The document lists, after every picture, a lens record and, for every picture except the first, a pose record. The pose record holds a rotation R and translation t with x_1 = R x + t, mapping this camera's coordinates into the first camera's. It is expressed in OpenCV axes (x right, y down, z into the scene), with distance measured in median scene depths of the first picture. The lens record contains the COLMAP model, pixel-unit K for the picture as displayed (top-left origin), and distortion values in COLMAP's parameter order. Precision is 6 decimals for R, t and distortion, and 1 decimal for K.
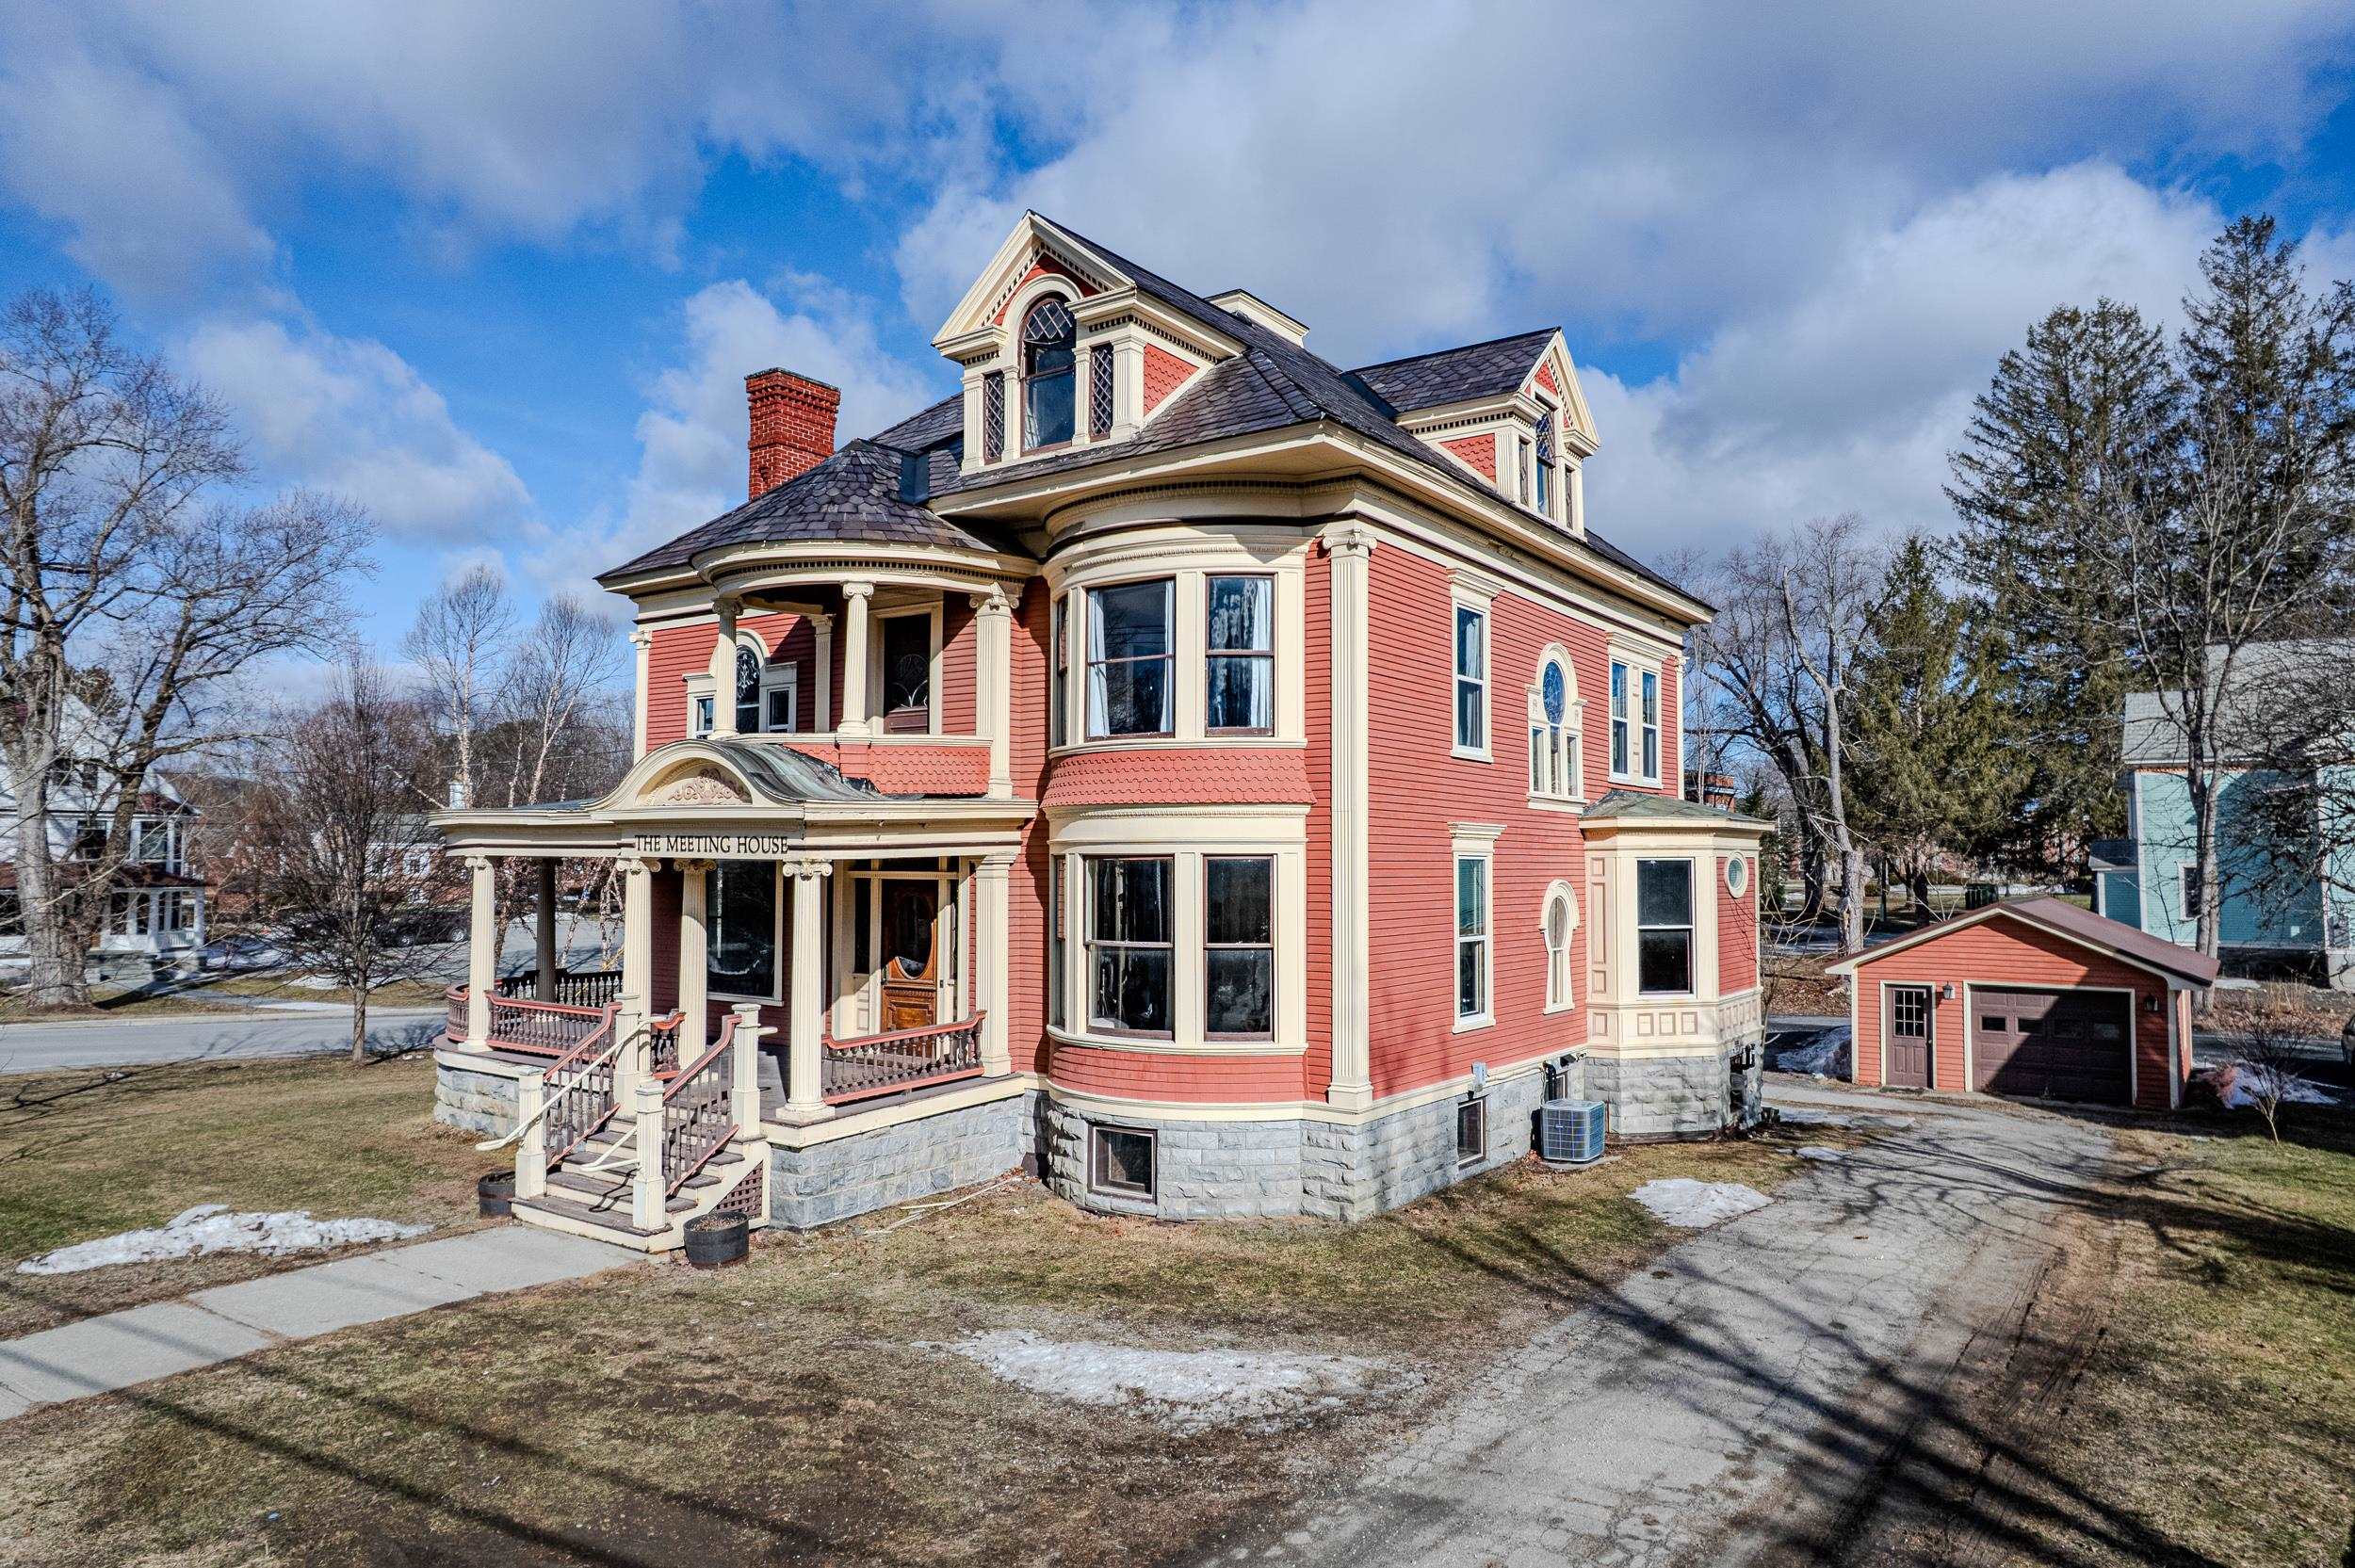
lens RADIAL K [[1478.3, 0, 1177.5], [0, 1478.3, 784.0], [0, 0, 1]] dist [-0.060415, 0.052476]
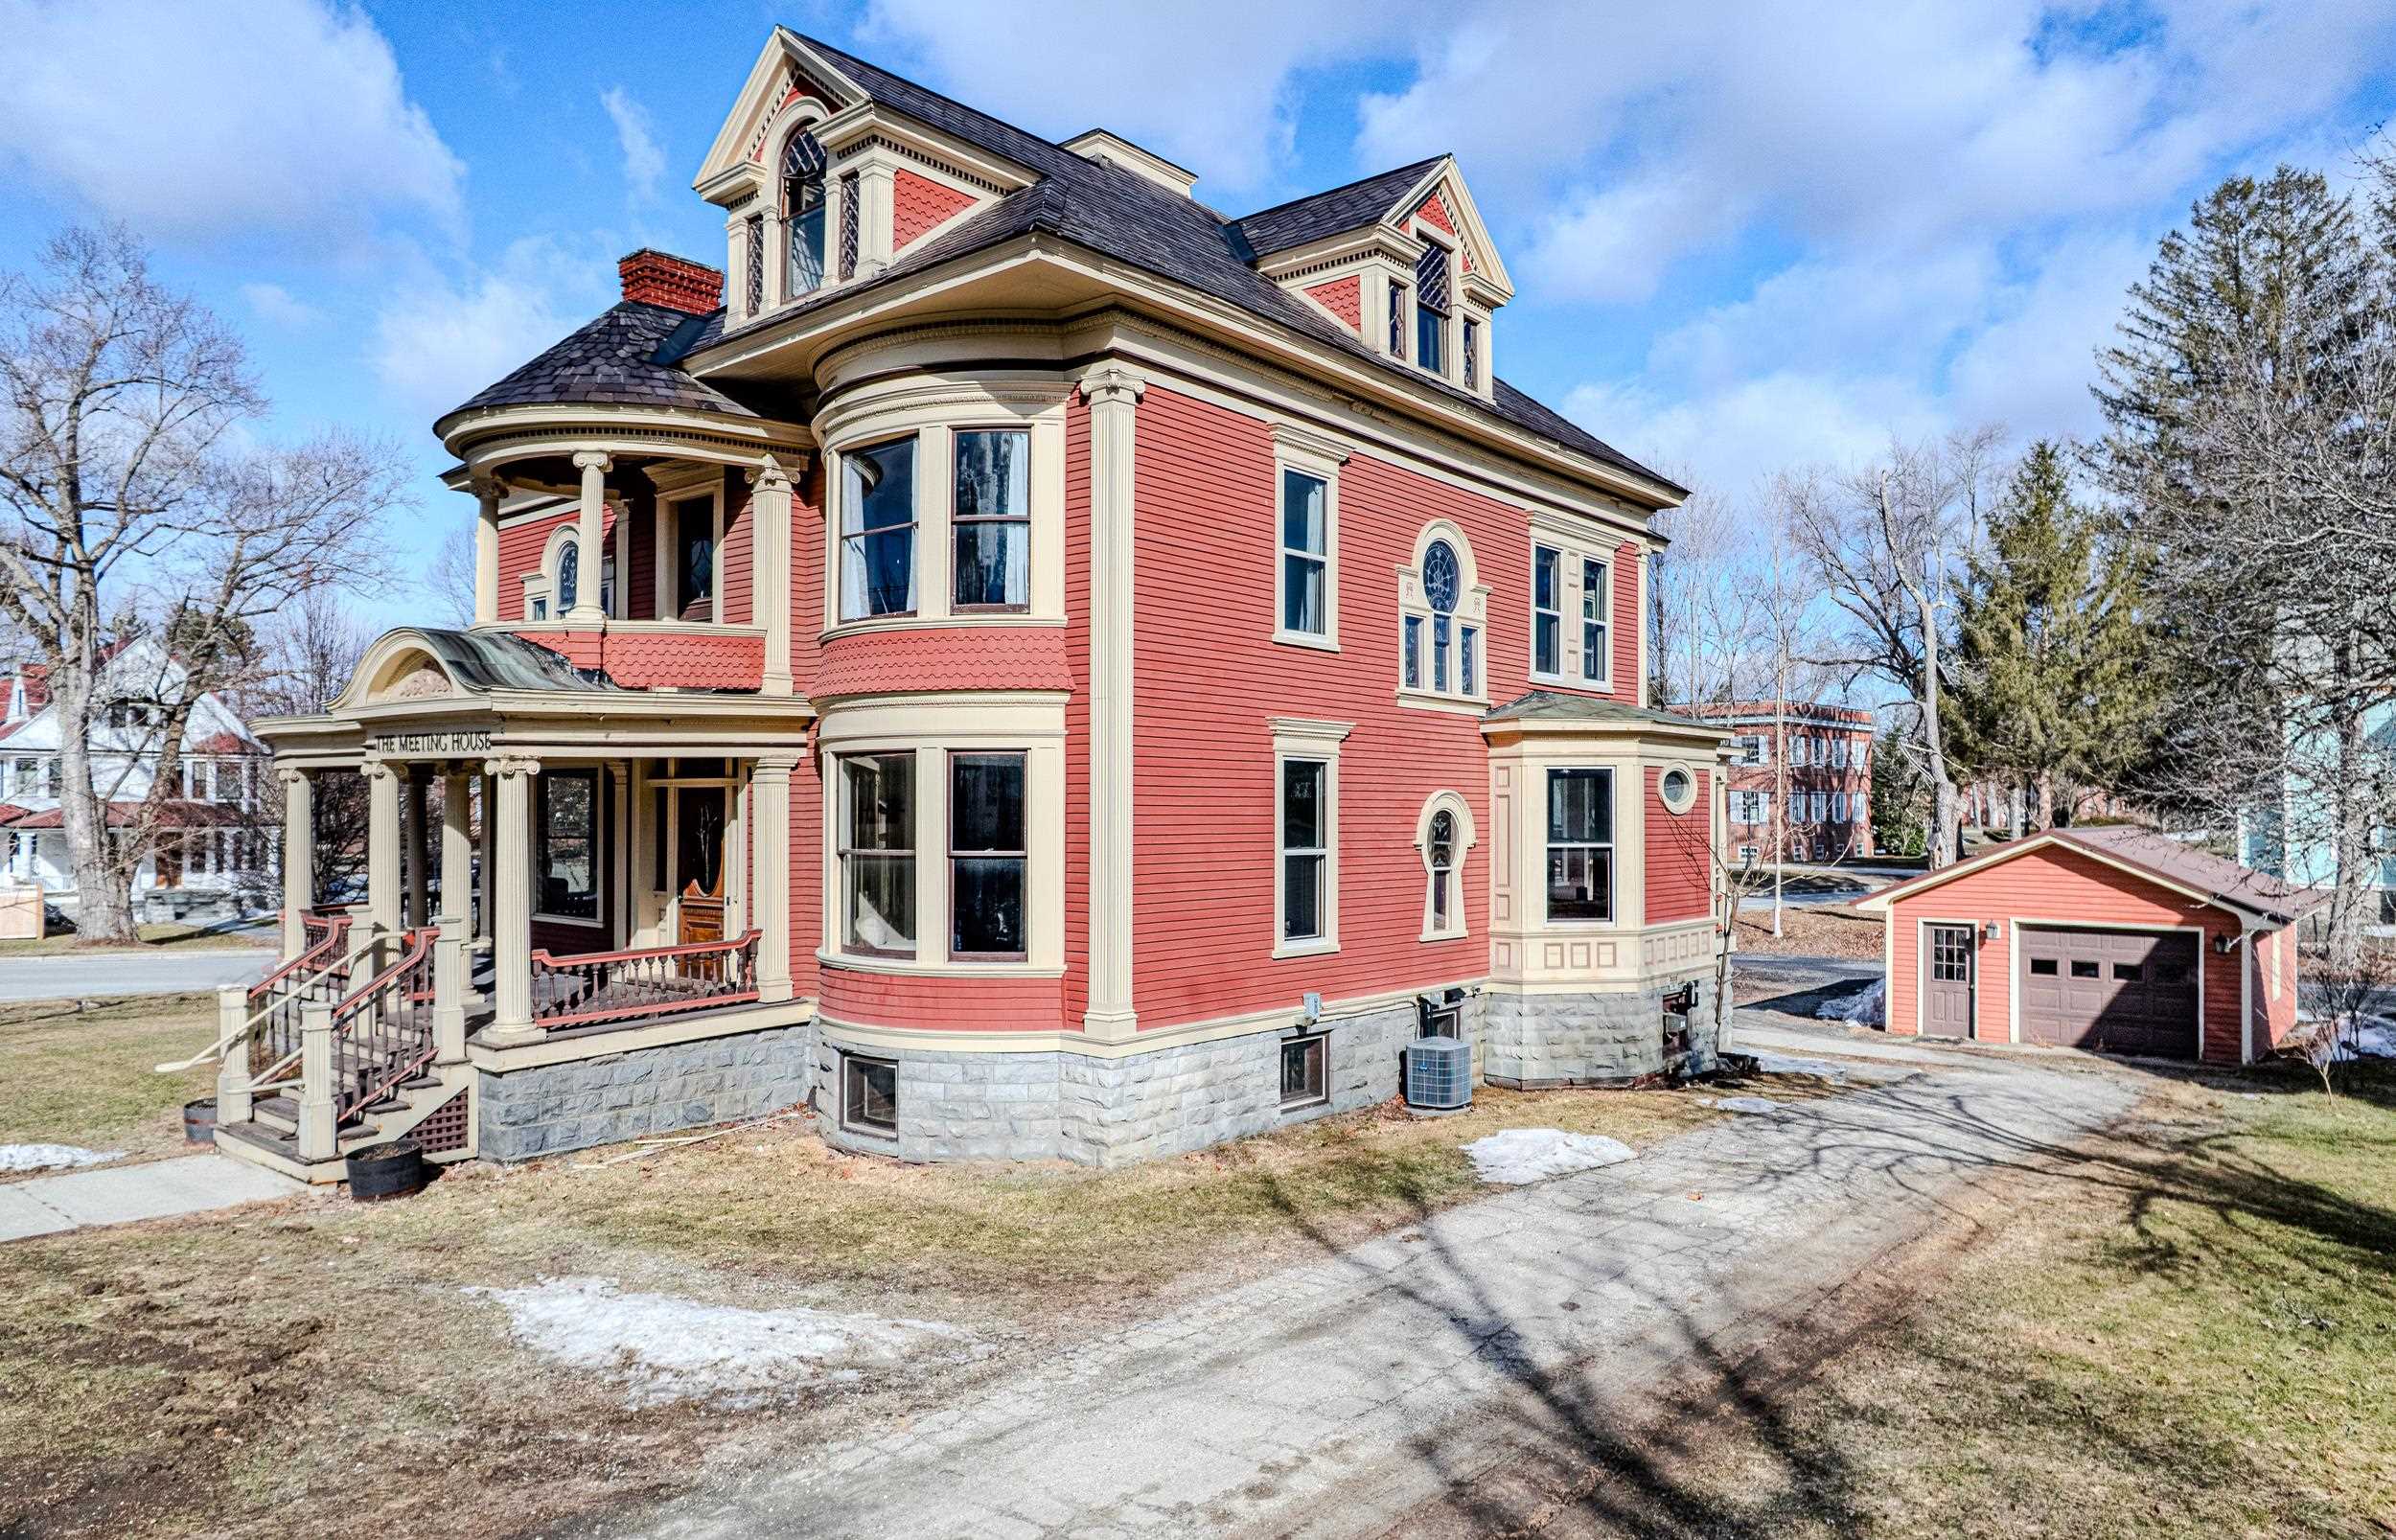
lens RADIAL K [[1510.0, 0, 1199.5], [0, 1510.0, 792.8], [0, 0, 1]] dist [-0.067921, 0.061688]
pose [[0.996487, -0.001701, -0.083727, 0.220797], [0.005136, 0.999153, 0.040834, 0.034550], [0.083587, -0.041121, 0.995652, 0.110814]]
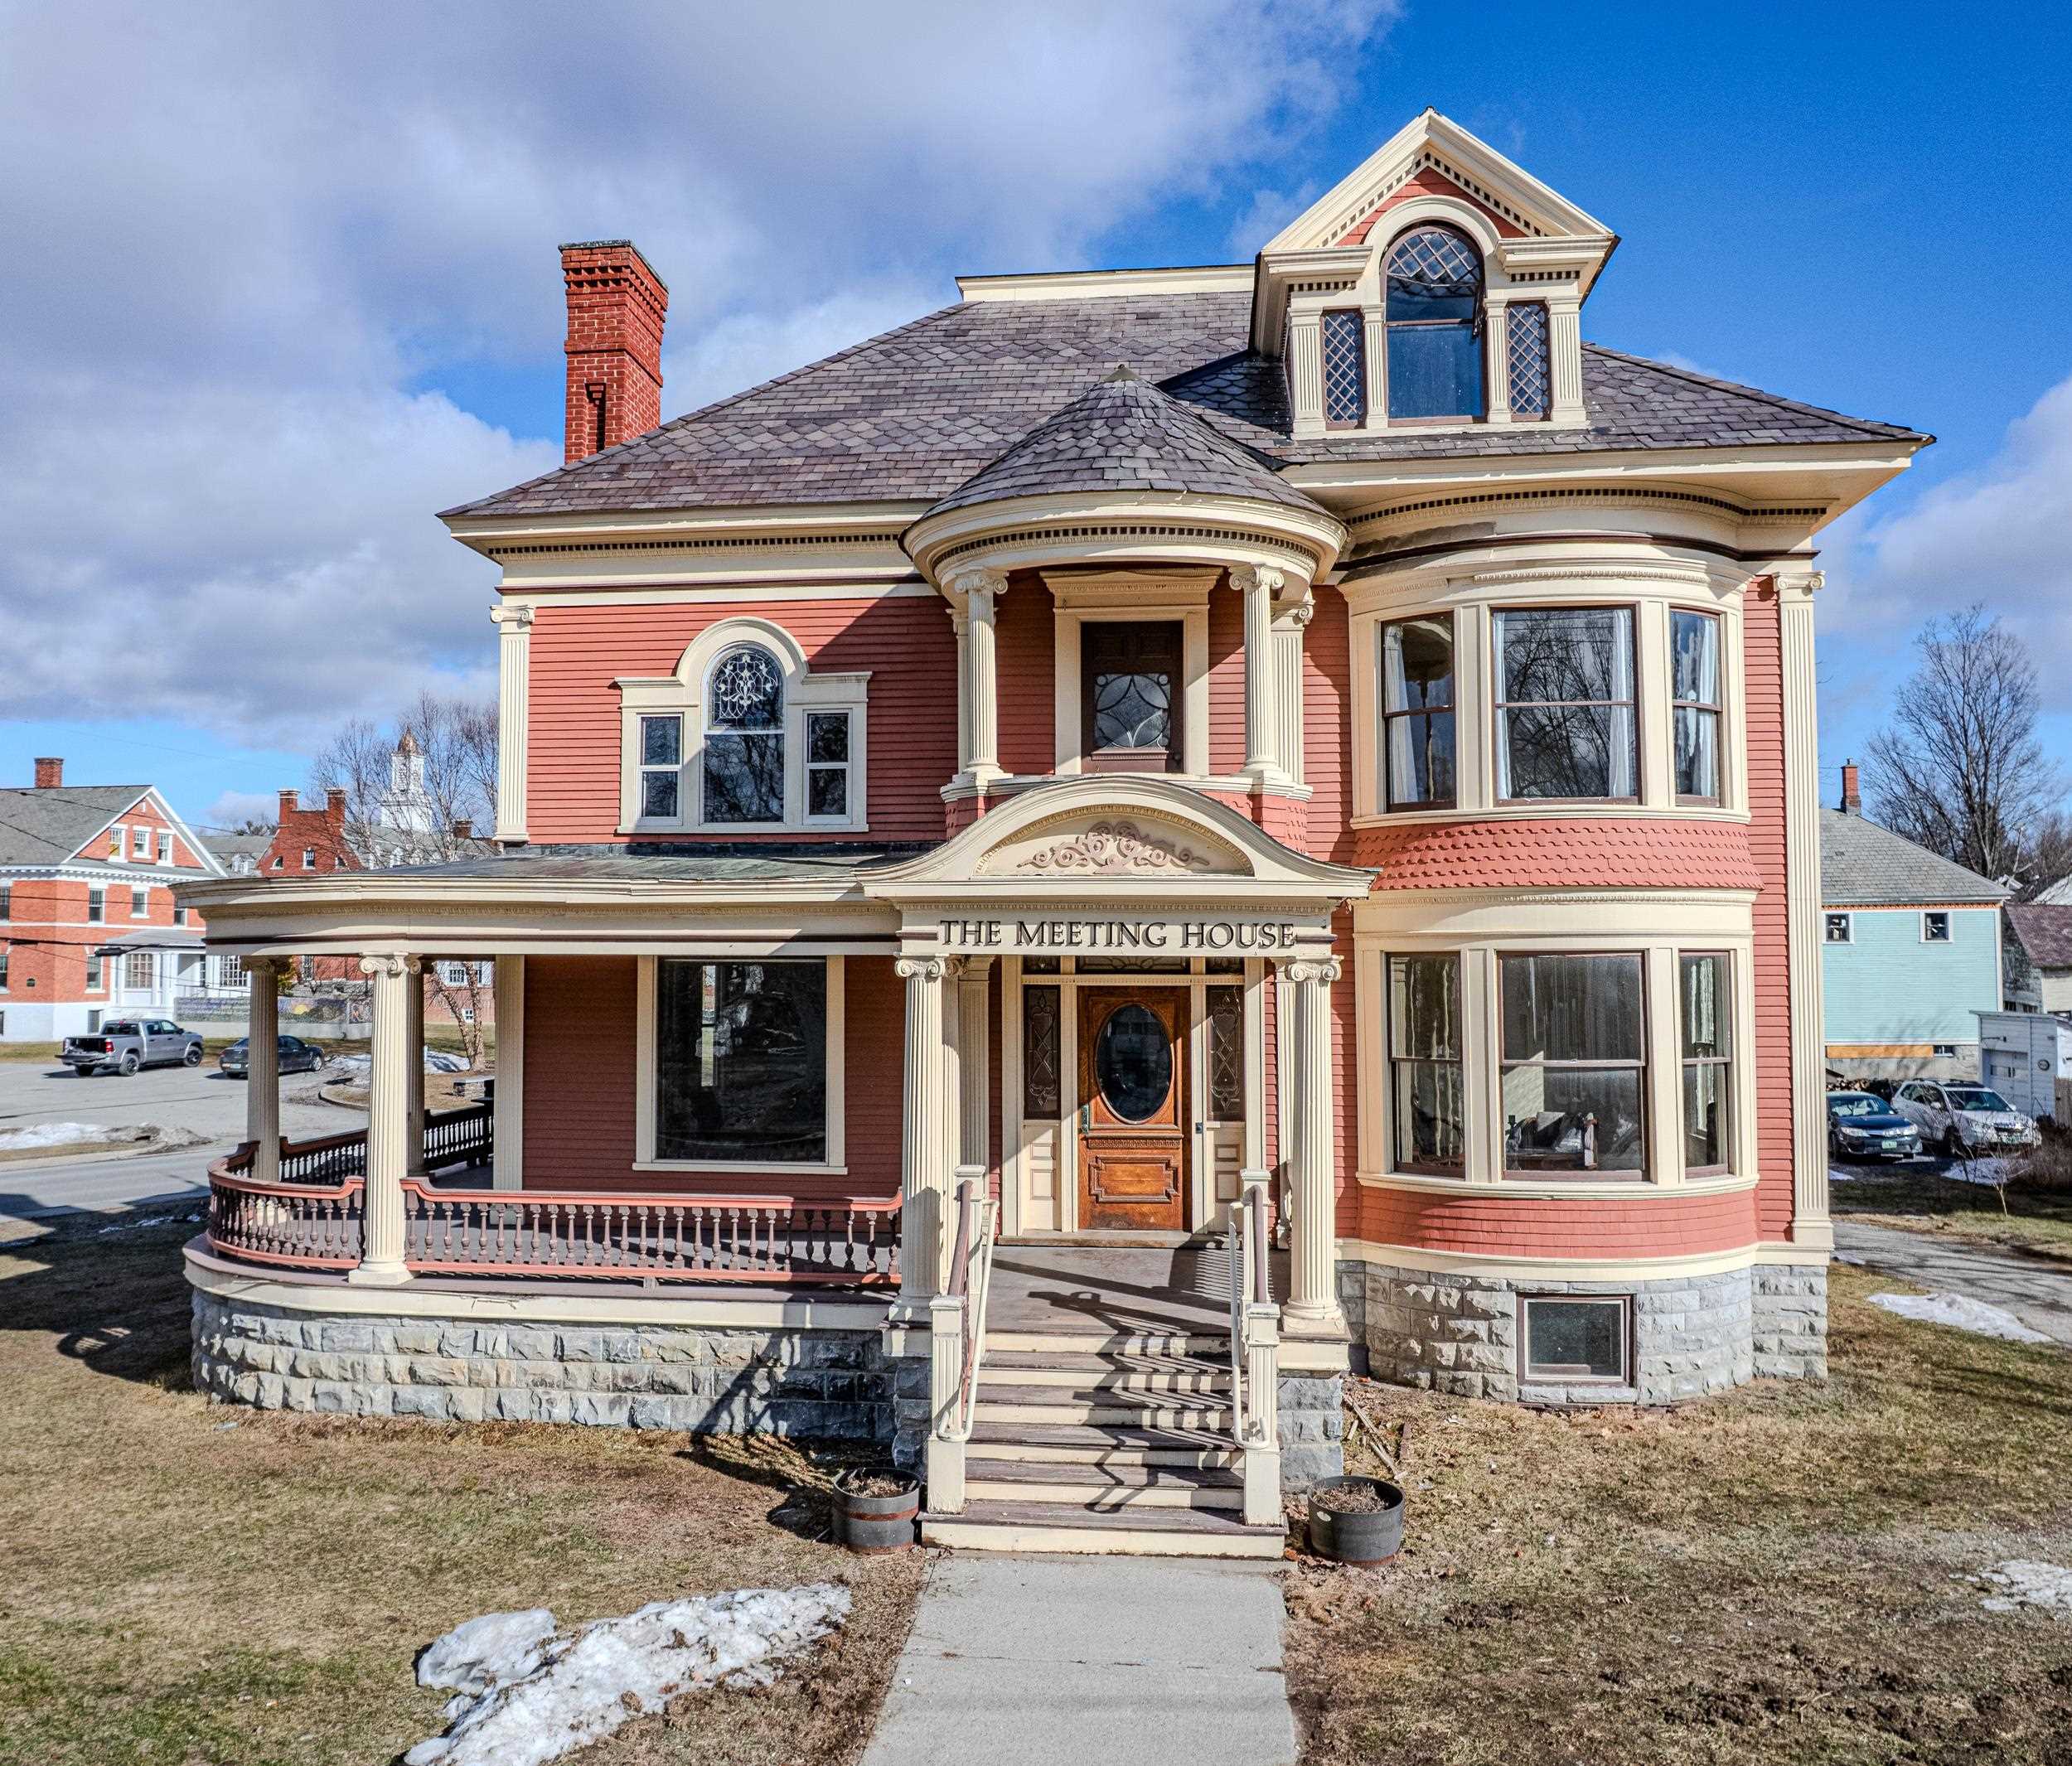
lens RADIAL K [[1670.4, 0, 993.6], [0, 1670.4, 875.8], [0, 0, 1]] dist [-0.029277, 0.003473]
pose [[0.883336, 0.021996, 0.468224, -0.681577], [-0.021355, 0.999750, -0.006678, 0.019410], [-0.468254, -0.004100, 0.883584, 0.334382]]
